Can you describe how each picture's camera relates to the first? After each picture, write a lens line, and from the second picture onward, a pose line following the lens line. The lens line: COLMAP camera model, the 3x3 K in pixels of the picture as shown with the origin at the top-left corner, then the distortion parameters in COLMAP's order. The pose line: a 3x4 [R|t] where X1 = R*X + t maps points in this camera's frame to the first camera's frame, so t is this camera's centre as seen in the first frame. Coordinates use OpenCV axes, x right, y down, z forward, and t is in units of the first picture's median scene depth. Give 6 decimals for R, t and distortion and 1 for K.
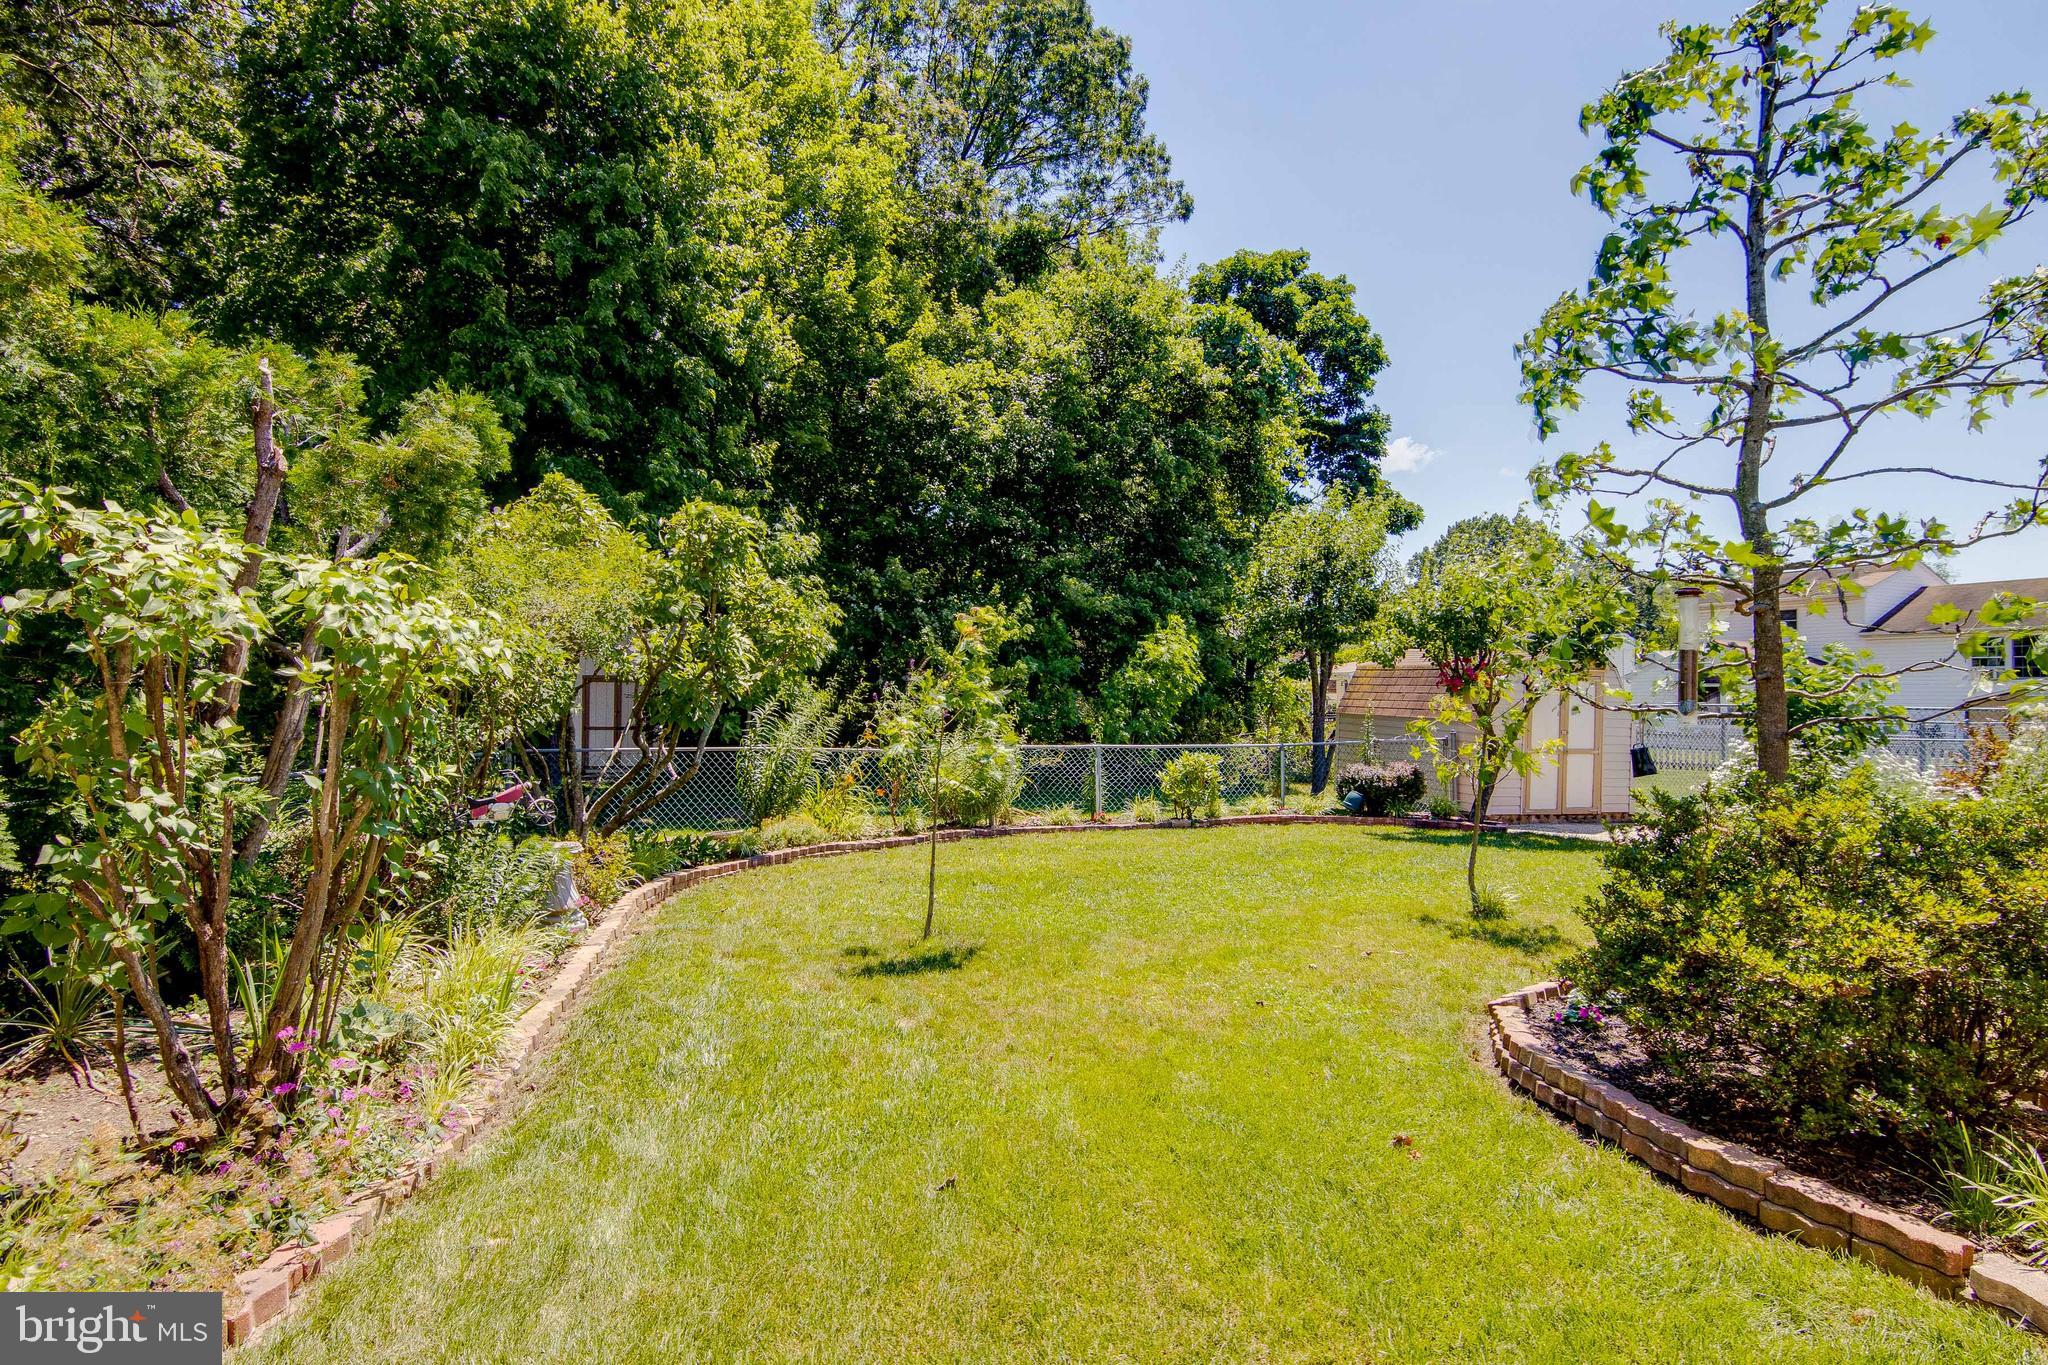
lens RADIAL K [[1062.7, 0, 1017.0], [0, 1062.7, 690.4], [0, 0, 1]] dist [0.034824, -0.033379]
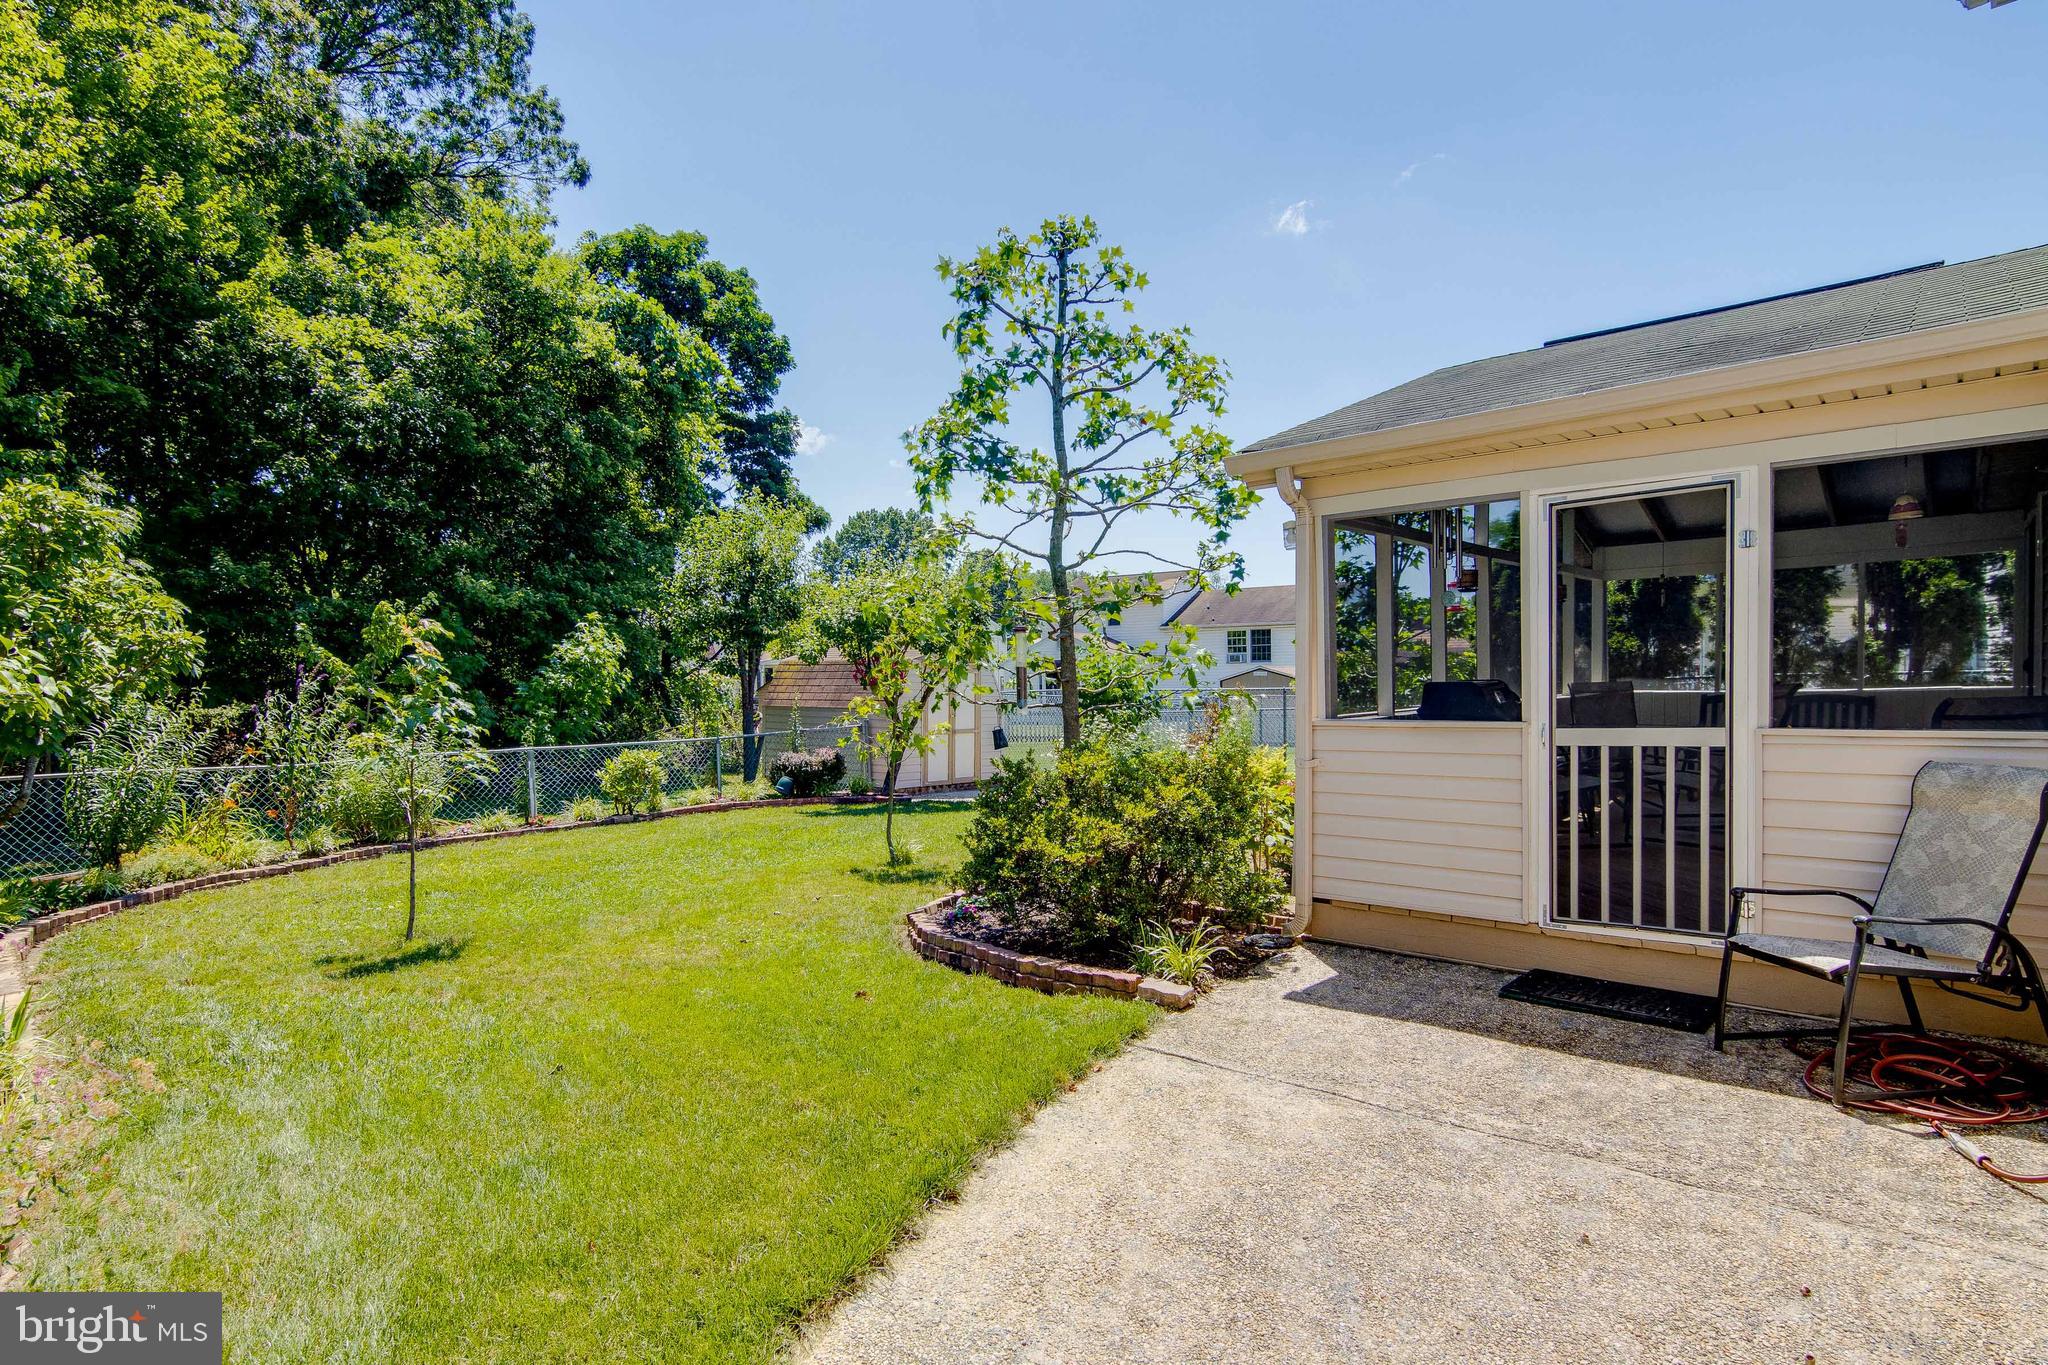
lens RADIAL K [[1144.8, 0, 1043.1], [0, 1144.8, 680.2], [0, 0, 1]] dist [0.013267, -0.015200]
pose [[0.851617, -0.021935, 0.523705, -0.077034], [0.020388, 0.999754, 0.008719, -0.010587], [-0.523768, 0.003252, 0.851855, -0.154651]]
